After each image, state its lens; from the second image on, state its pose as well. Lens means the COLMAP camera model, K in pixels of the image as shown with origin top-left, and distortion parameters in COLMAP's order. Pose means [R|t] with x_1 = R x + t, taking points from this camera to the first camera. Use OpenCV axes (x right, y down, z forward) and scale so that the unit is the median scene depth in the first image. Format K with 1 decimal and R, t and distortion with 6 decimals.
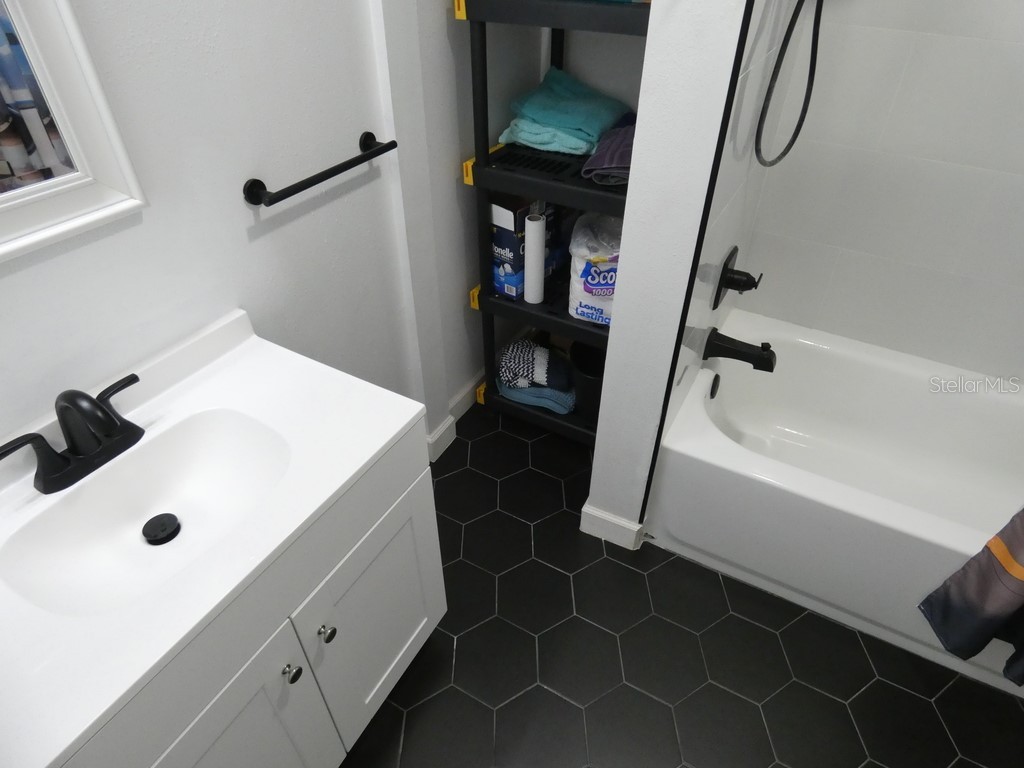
lens RADIAL K [[613.6, 0, 513.7], [0, 613.6, 389.1], [0, 0, 1]] dist [-0.001847, 0.003086]
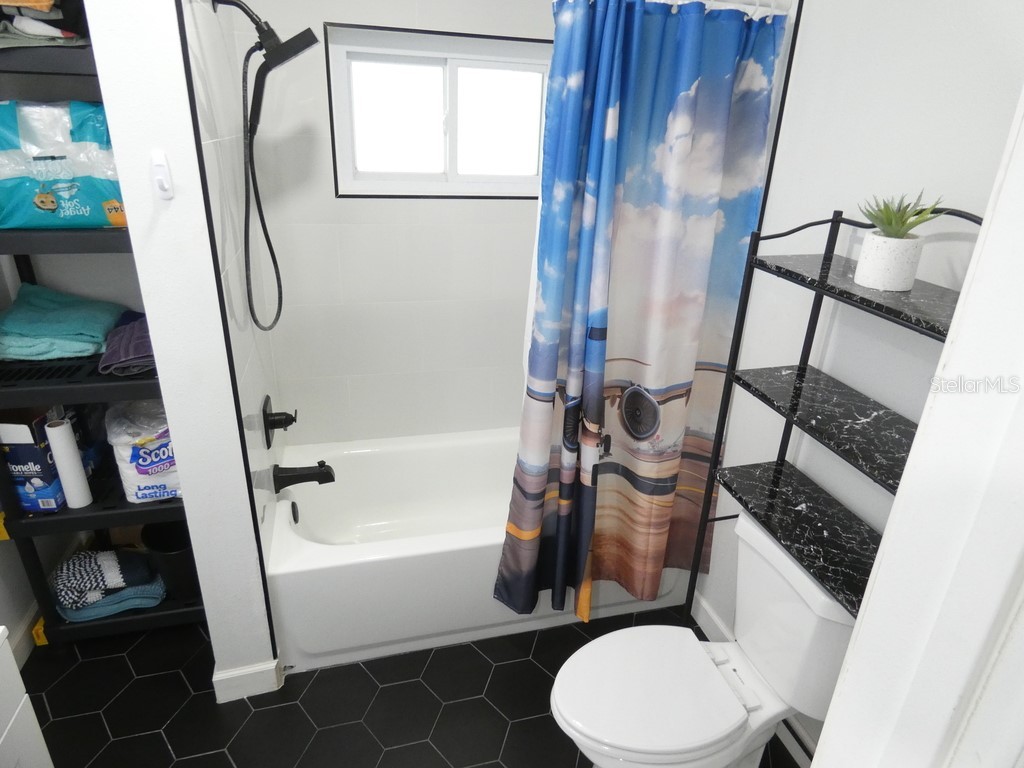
lens RADIAL K [[613.6, 0, 516.7], [0, 613.6, 382.9], [0, 0, 1]] dist [-0.001847, 0.003086]
pose [[0.711461, -0.247317, 0.657767, -0.072337], [0.410897, 0.905744, -0.103885, 0.067701], [-0.570076, 0.344185, 0.746023, -0.178395]]
